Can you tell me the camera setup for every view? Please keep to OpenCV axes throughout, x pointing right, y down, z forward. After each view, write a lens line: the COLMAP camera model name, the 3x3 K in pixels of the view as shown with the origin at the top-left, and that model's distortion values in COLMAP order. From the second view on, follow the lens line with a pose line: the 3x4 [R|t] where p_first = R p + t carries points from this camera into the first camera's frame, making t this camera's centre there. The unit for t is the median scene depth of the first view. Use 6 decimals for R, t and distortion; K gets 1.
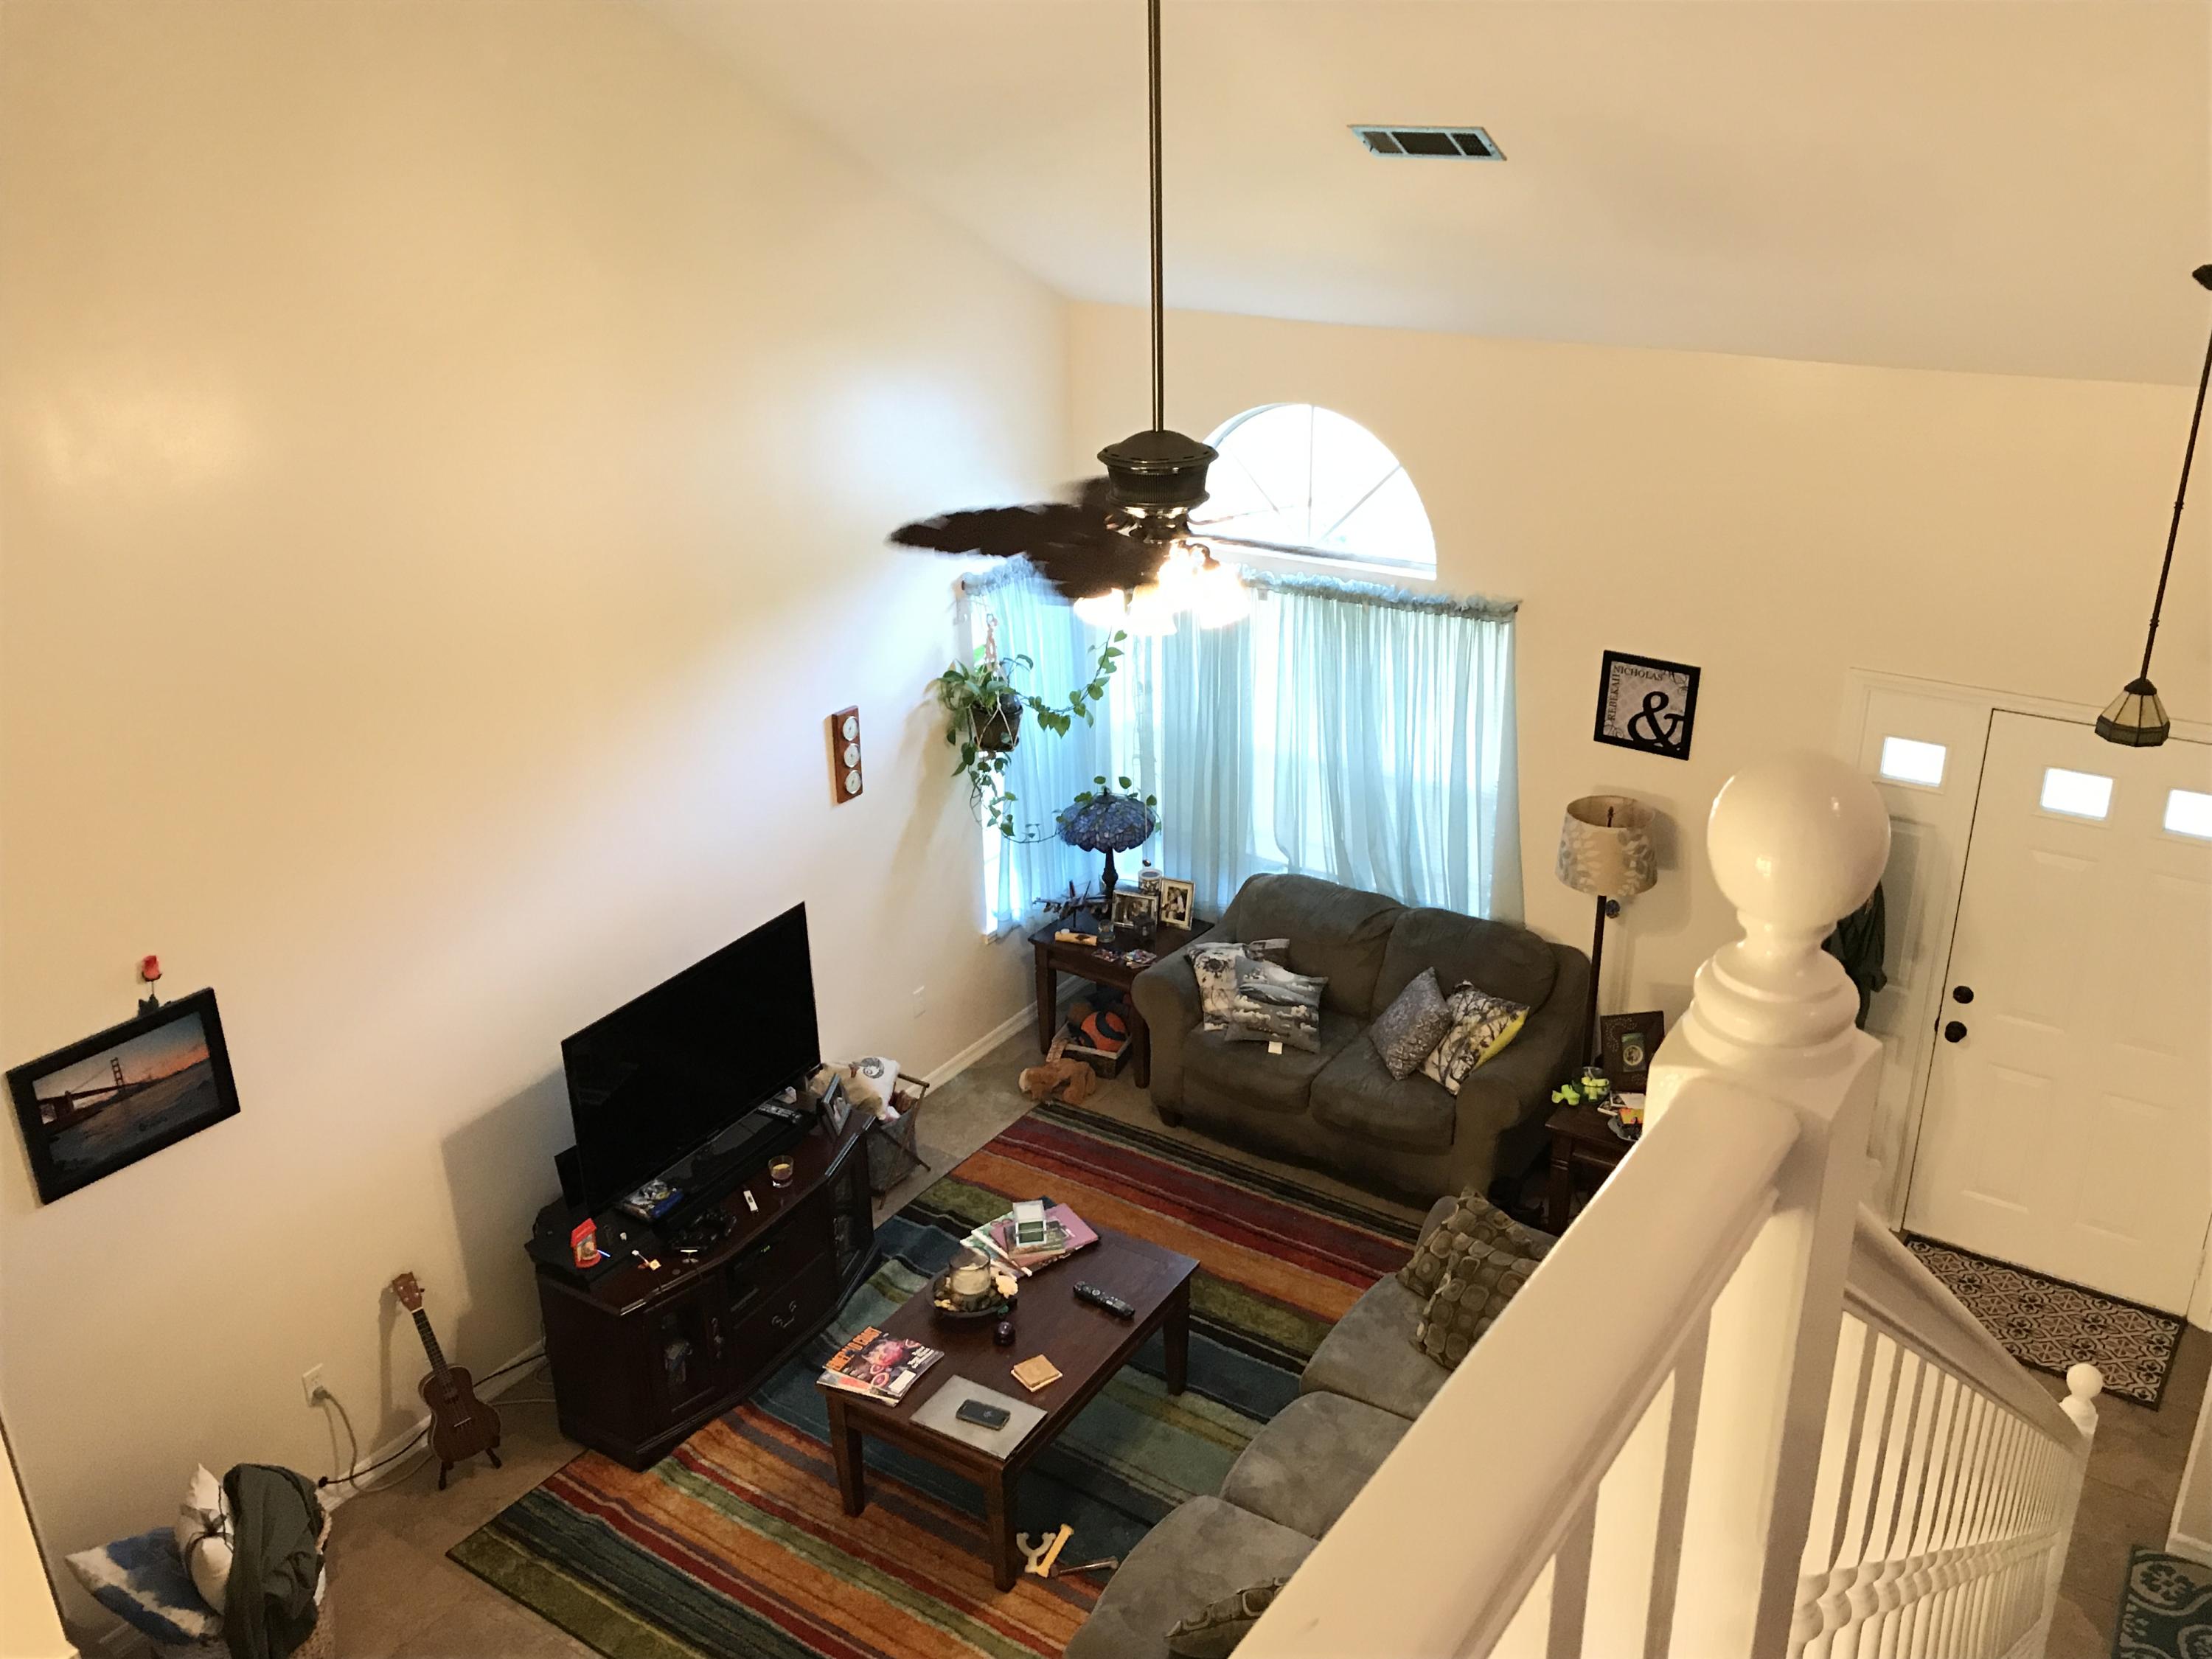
lens RADIAL K [[1883.1, 0, 1109.3], [0, 1883.1, 827.8], [0, 0, 1]] dist [0.014233, -0.018434]
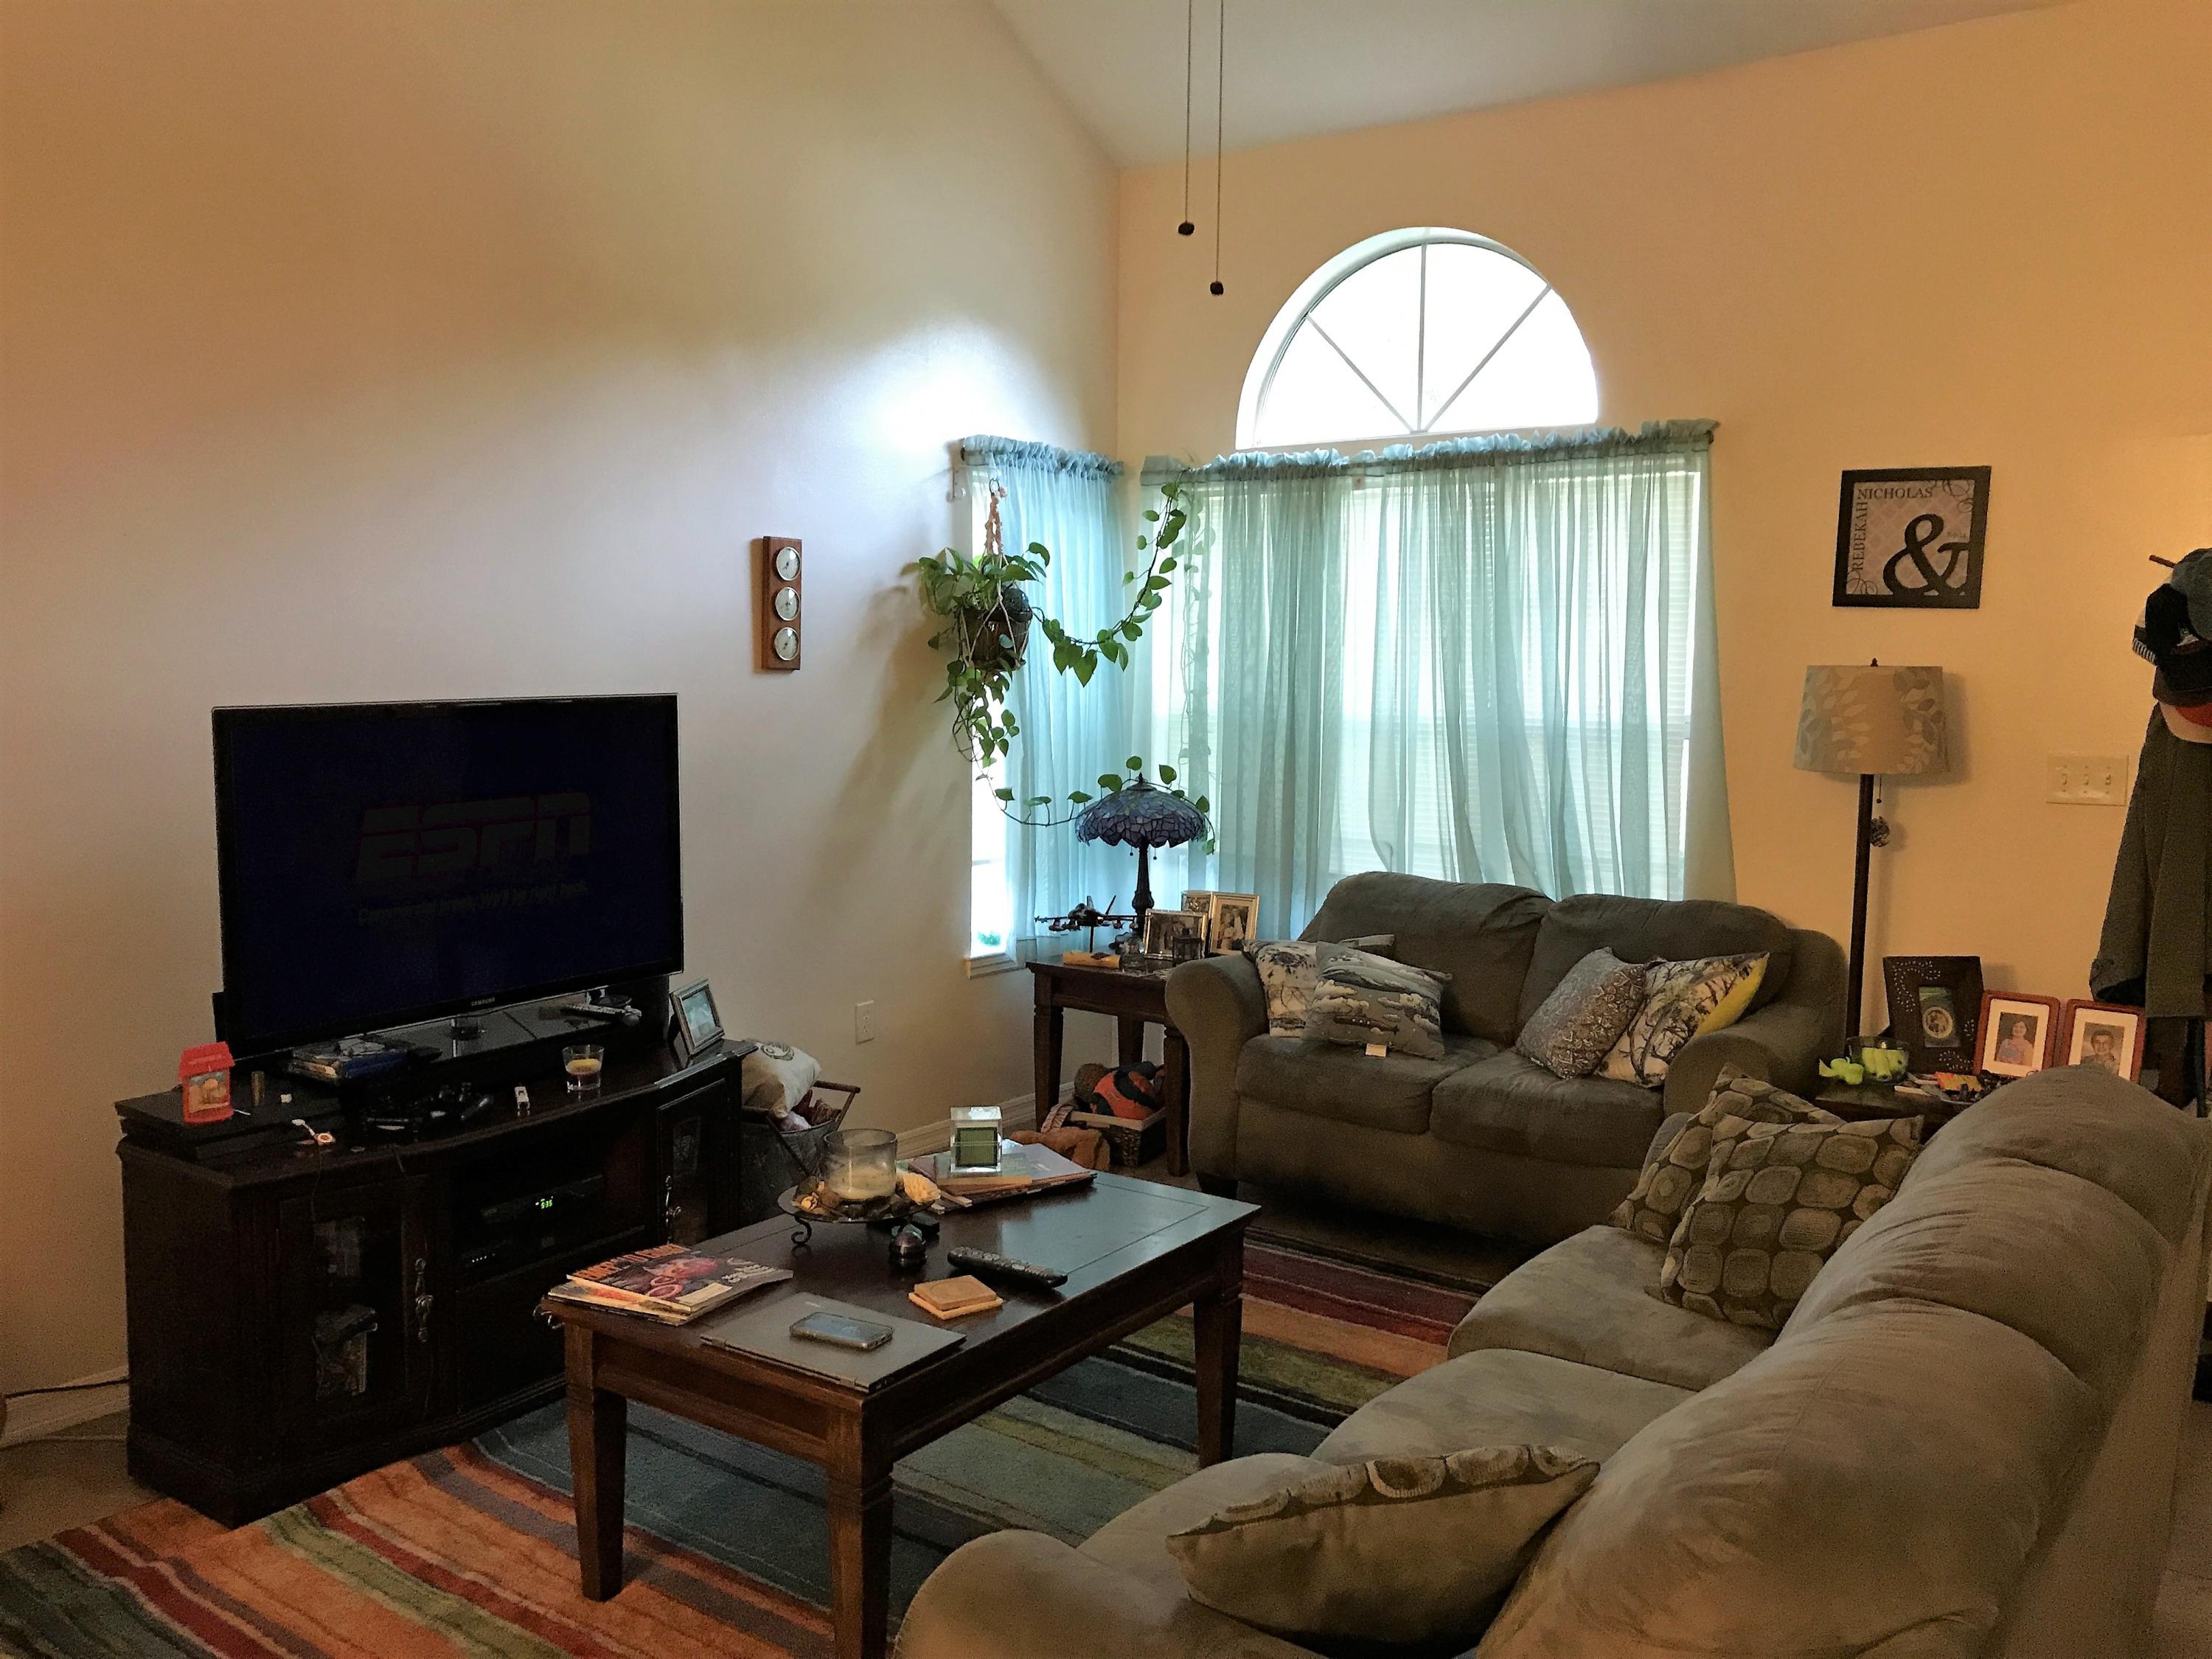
lens RADIAL K [[1835.7, 0, 1115.7], [0, 1835.7, 820.0], [0, 0, 1]] dist [-0.010994, 0.033280]
pose [[0.998791, 0.034663, -0.034866, 0.015828], [-0.043497, 0.953572, -0.298007, 0.244119], [0.022917, 0.299163, 0.953927, 0.360279]]
